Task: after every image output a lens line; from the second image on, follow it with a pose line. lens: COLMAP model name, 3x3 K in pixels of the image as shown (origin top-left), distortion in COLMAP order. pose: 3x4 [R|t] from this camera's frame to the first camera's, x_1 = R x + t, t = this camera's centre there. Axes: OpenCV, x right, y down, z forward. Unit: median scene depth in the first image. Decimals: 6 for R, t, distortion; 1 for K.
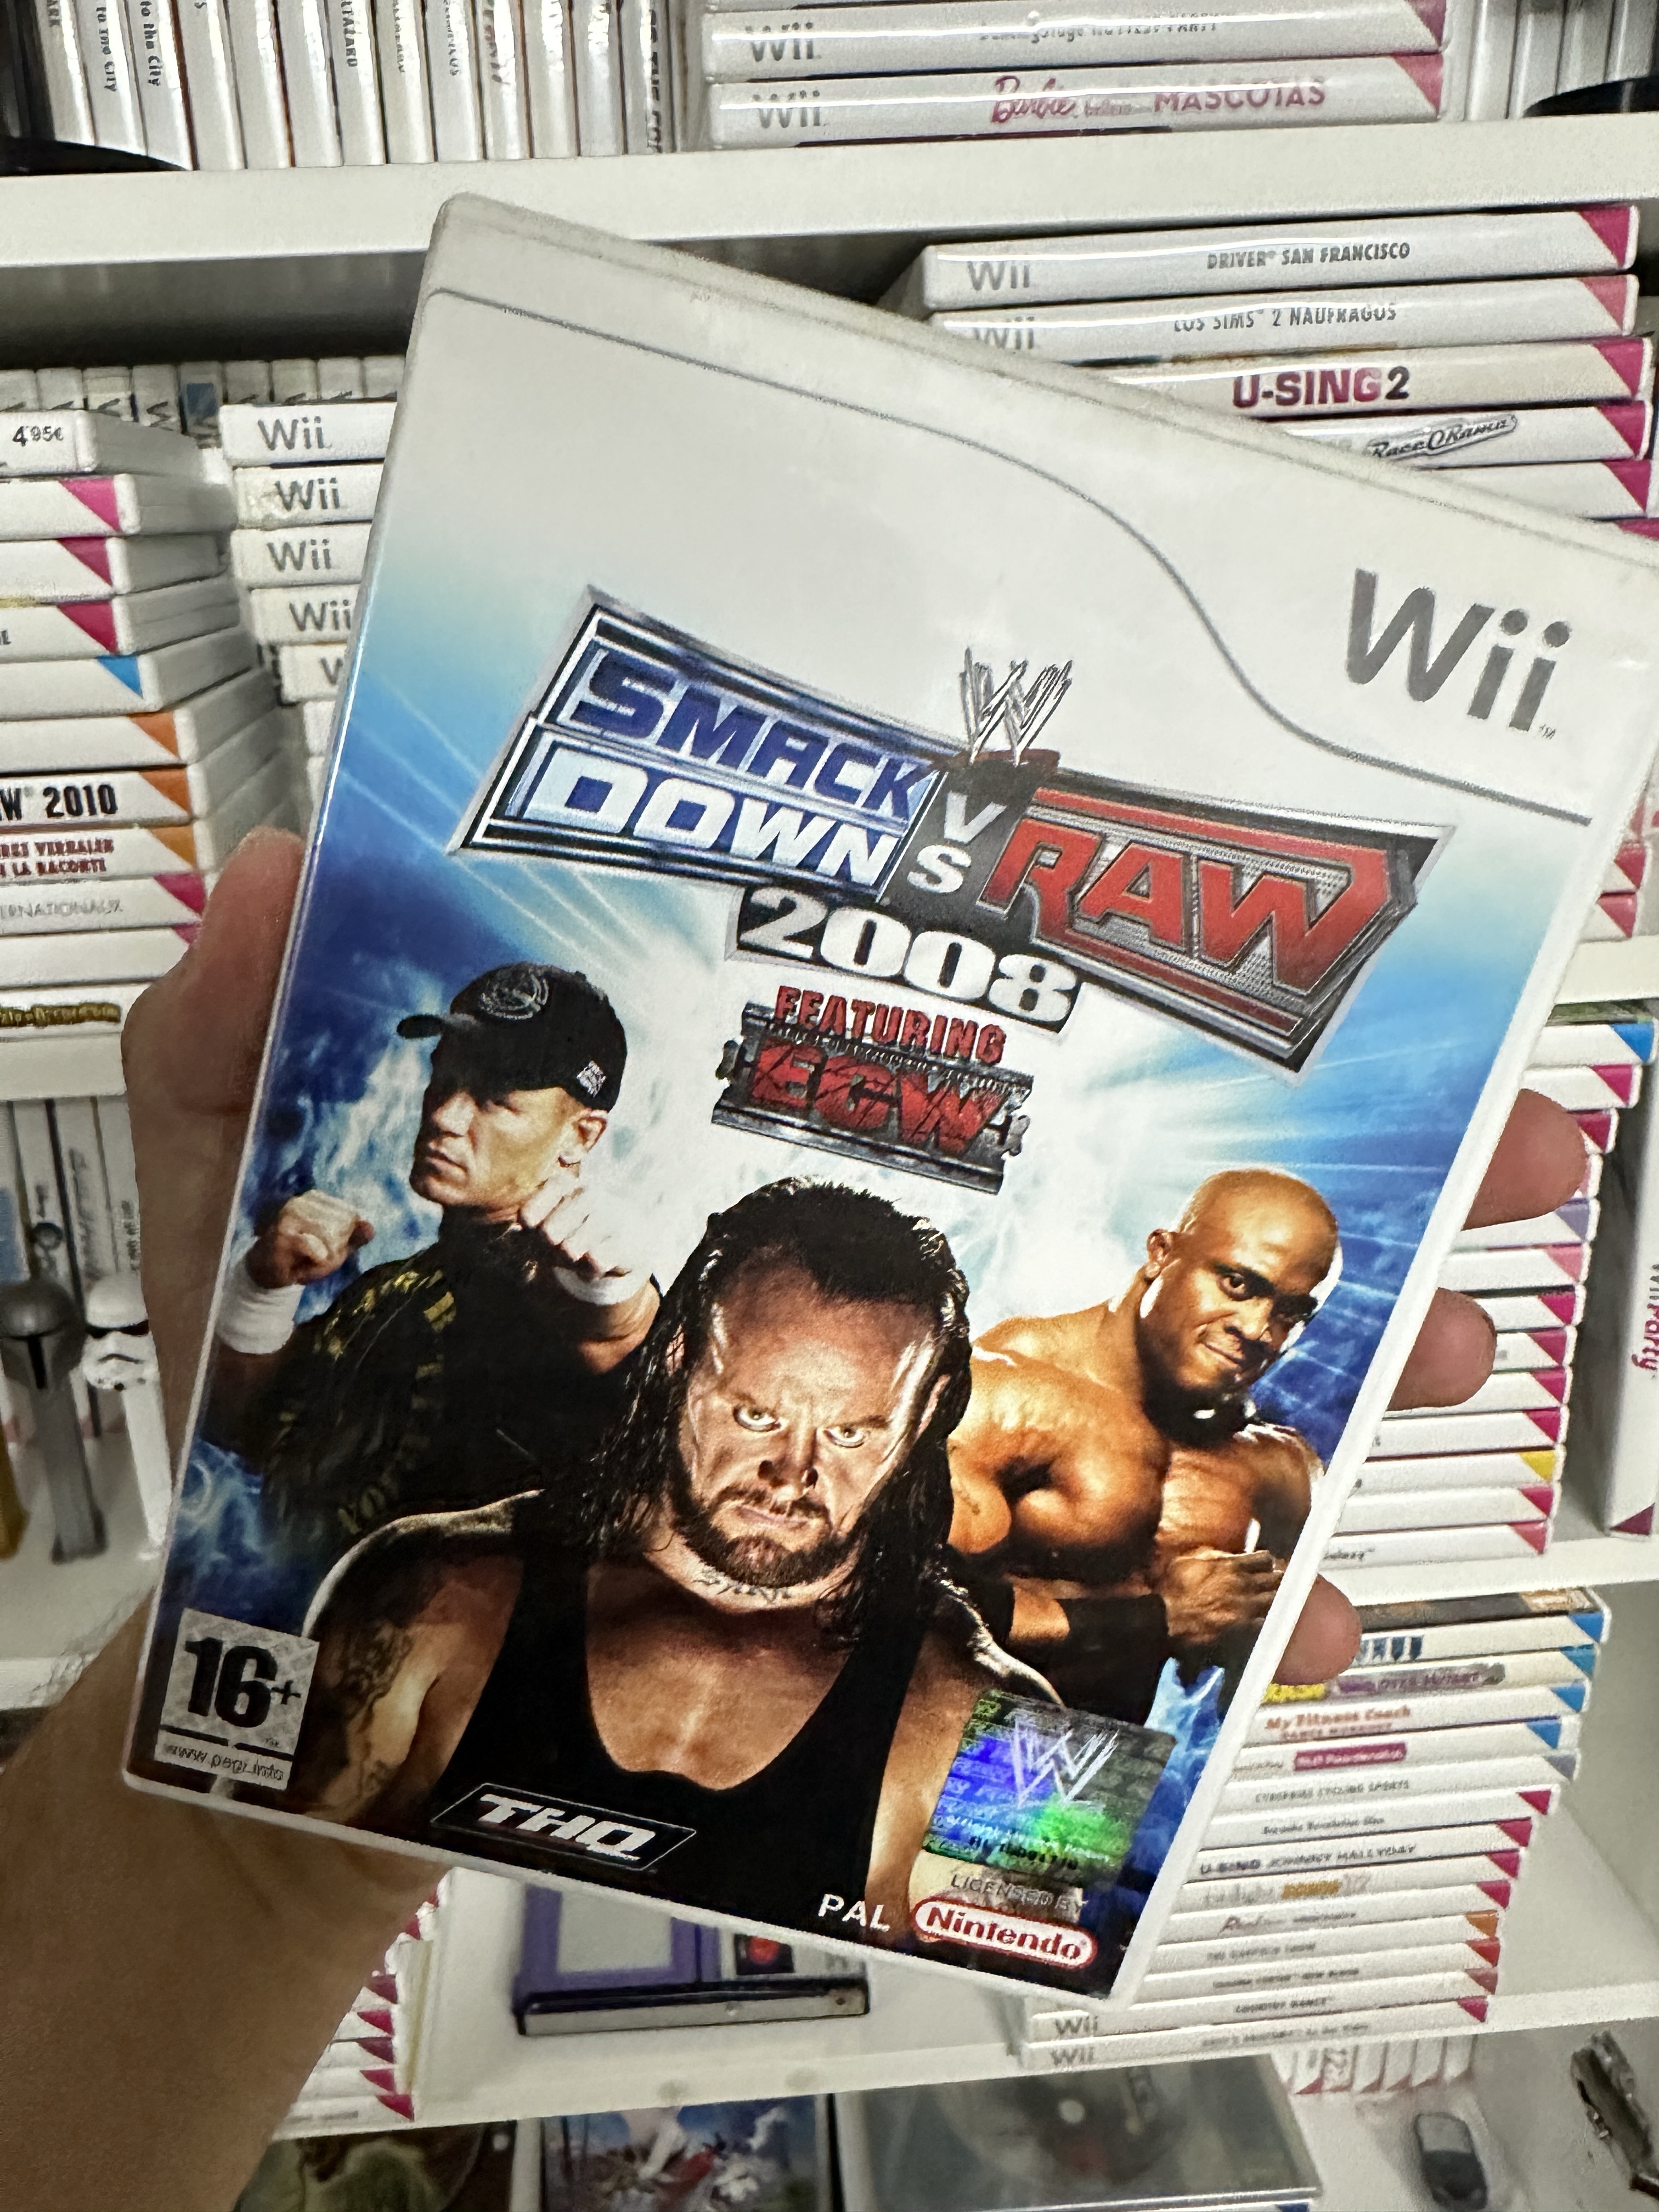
lens RADIAL K [[1610.4, 0, 736.3], [0, 1610.4, 1054.5], [0, 0, 1]] dist [-0.006985, 0.003391]
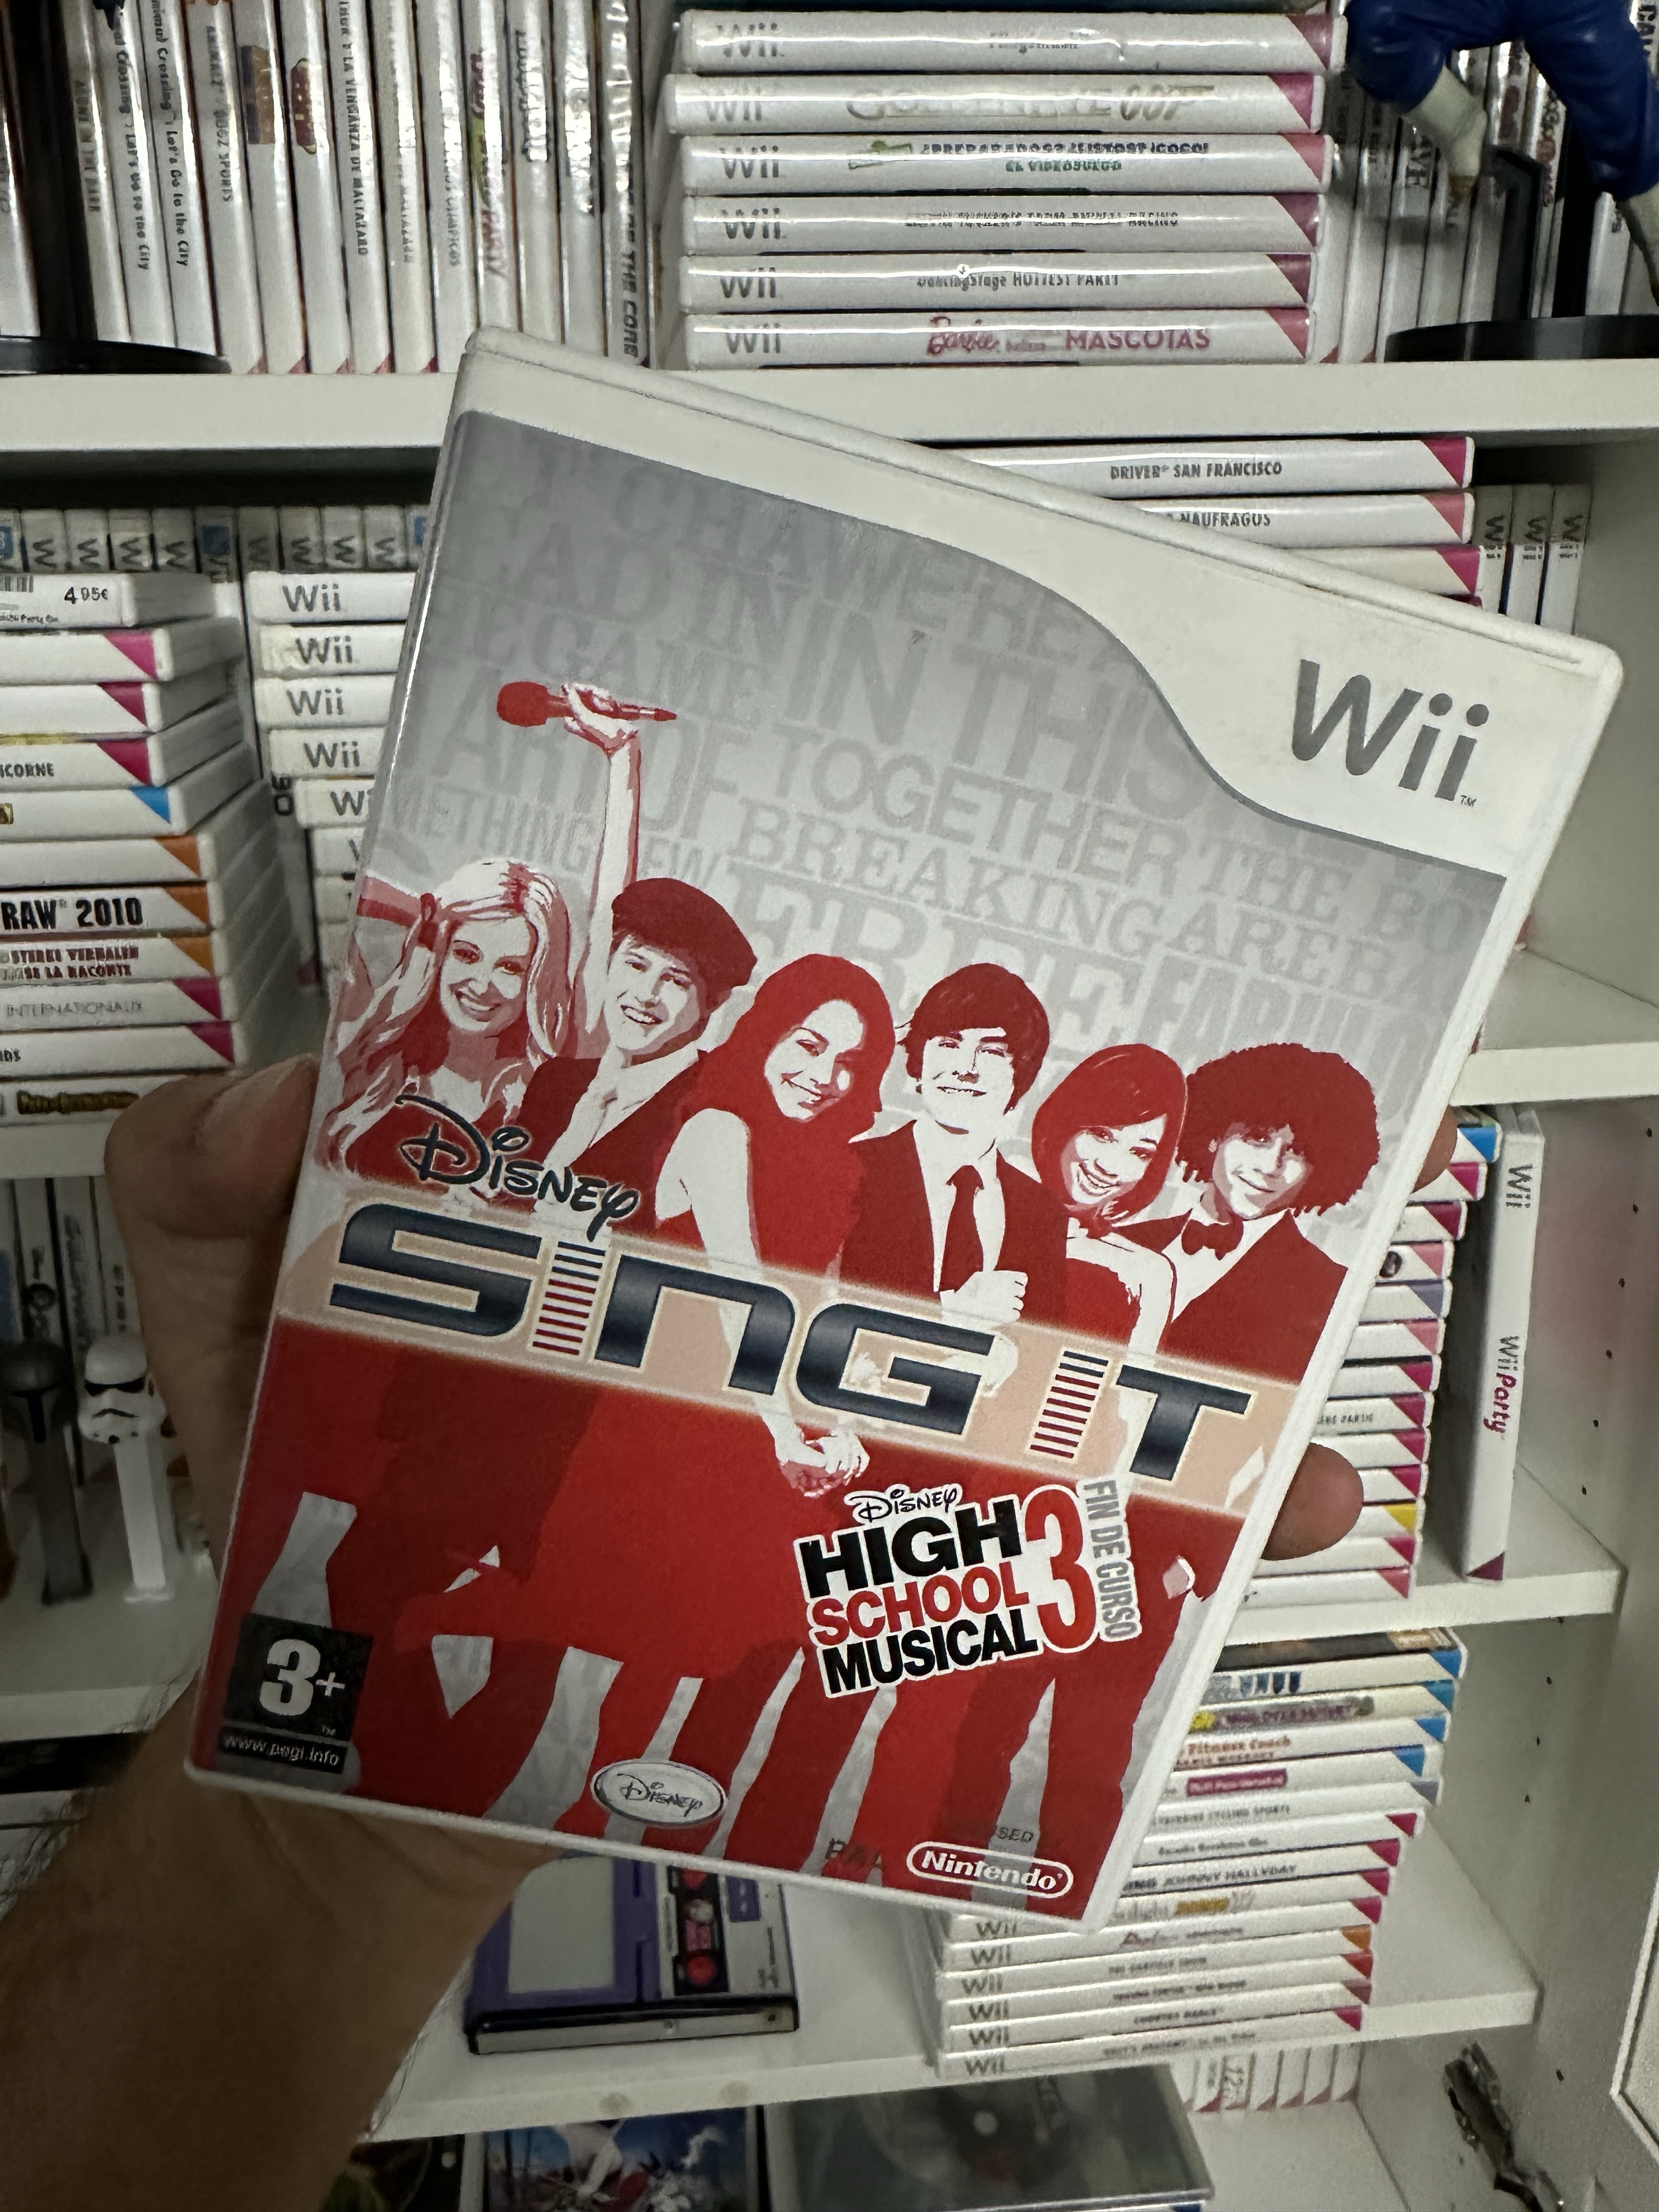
lens RADIAL K [[1610.4, 0, 746.4], [0, 1610.4, 1056.0], [0, 0, 1]] dist [-0.006985, 0.003391]
pose [[0.998902, 0.015762, 0.044108, -0.012313], [-0.014470, 0.999461, -0.029458, -0.027702], [-0.044548, 0.028787, 0.998592, -0.115371]]
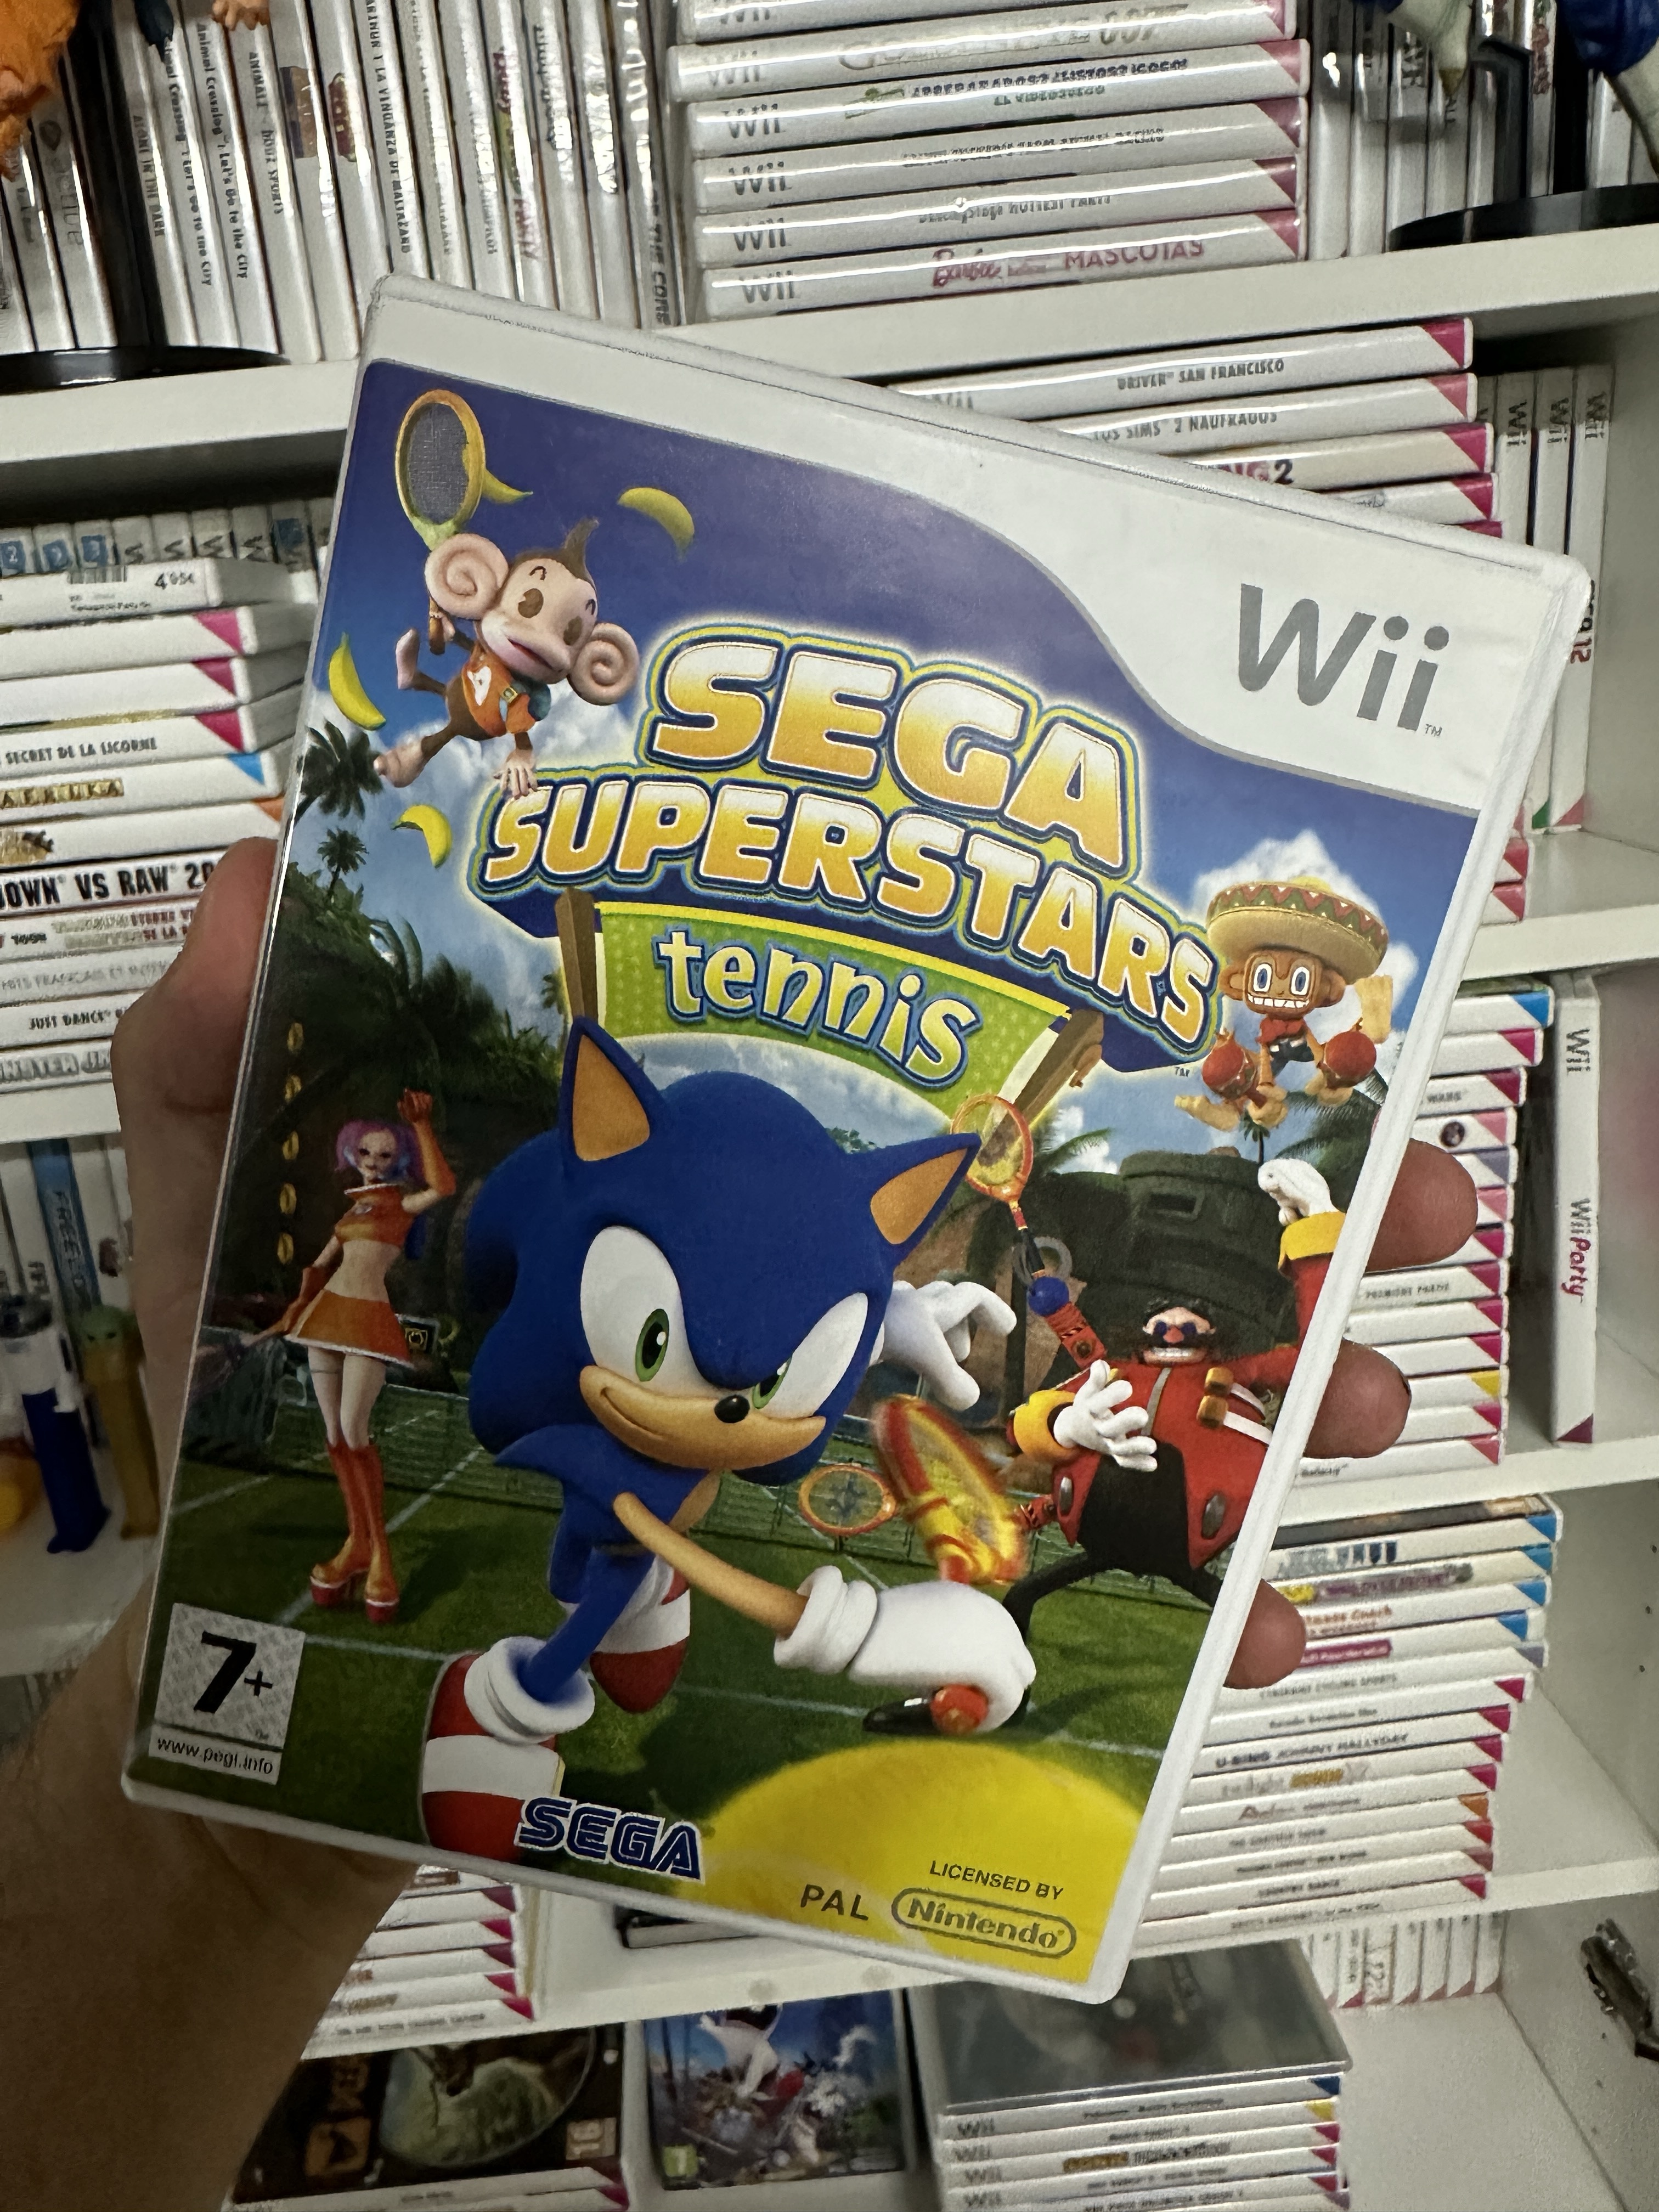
lens RADIAL K [[1610.4, 0, 754.3], [0, 1610.4, 1056.8], [0, 0, 1]] dist [-0.006985, 0.003391]
pose [[0.998526, -0.050847, -0.018999, 0.012310], [0.050298, 0.998331, -0.028374, 0.030986], [0.020410, 0.027377, 0.999417, -0.176199]]
